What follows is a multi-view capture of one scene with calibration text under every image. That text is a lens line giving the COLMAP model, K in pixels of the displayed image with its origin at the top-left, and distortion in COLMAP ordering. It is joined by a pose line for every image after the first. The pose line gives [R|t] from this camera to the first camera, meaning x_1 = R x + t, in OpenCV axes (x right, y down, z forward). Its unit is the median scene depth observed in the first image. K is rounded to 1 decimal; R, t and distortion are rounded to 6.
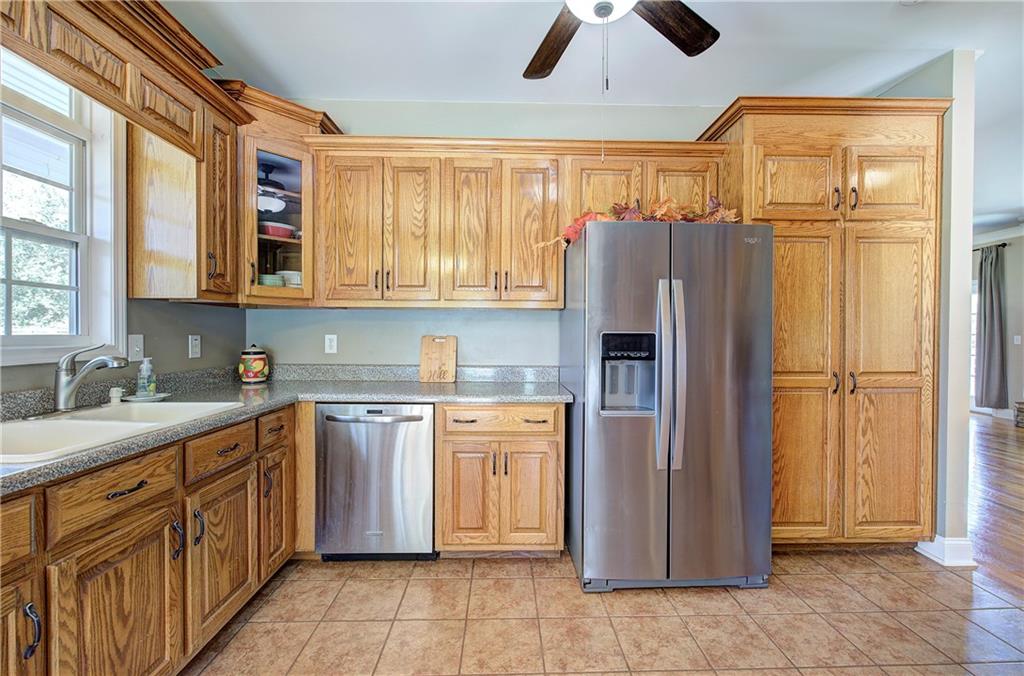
lens RADIAL K [[430.9, 0, 519.2], [0, 430.9, 336.7], [0, 0, 1]] dist [0.002571, 0.000101]
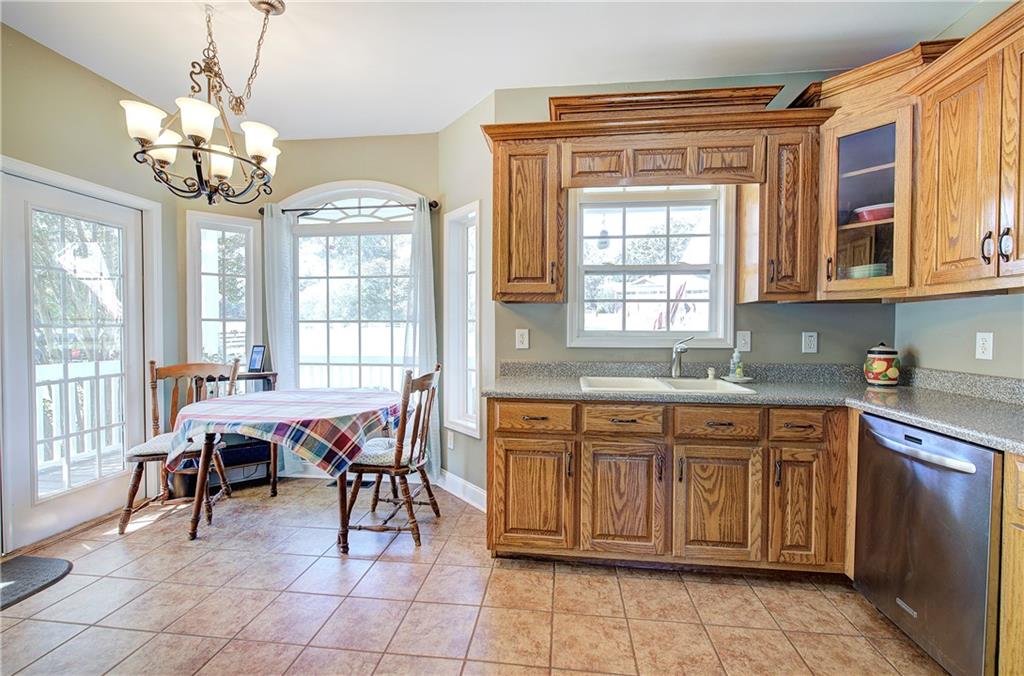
lens RADIAL K [[430.9, 0, 519.2], [0, 430.9, 336.7], [0, 0, 1]] dist [0.002571, 0.000101]
pose [[-0.128149, 0.012237, -0.991679, 0.477088], [-0.011840, 0.999834, 0.013868, 0.001726], [0.991684, 0.013519, -0.127983, 0.460507]]
